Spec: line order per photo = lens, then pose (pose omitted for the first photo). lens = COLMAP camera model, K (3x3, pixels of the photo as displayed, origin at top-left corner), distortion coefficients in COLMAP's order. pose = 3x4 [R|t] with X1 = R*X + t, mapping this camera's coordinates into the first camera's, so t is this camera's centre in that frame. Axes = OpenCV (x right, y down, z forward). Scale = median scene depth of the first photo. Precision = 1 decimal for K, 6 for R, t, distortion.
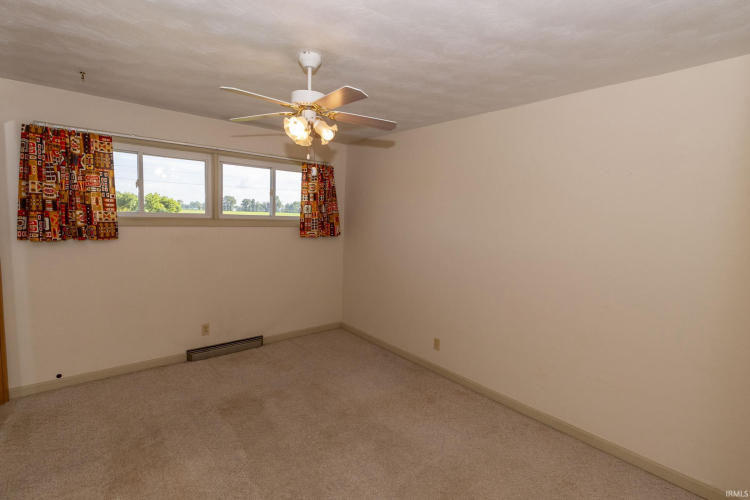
lens RADIAL K [[328.8, 0, 370.4], [0, 328.8, 245.8], [0, 0, 1]] dist [-0.001809, -0.000453]
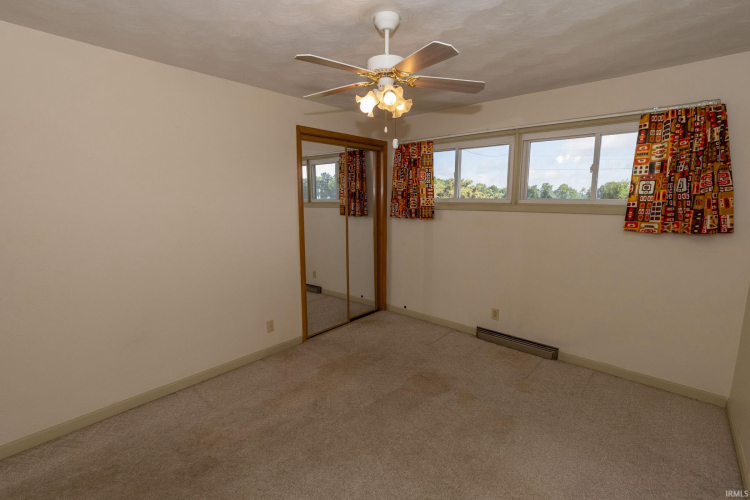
lens RADIAL K [[328.8, 0, 370.4], [0, 328.8, 245.8], [0, 0, 1]] dist [-0.001809, -0.000453]
pose [[0.184712, 0.112214, -0.976365, 0.418450], [-0.087262, 0.991409, 0.097435, -0.019352], [0.978911, 0.067202, 0.192917, 0.450815]]
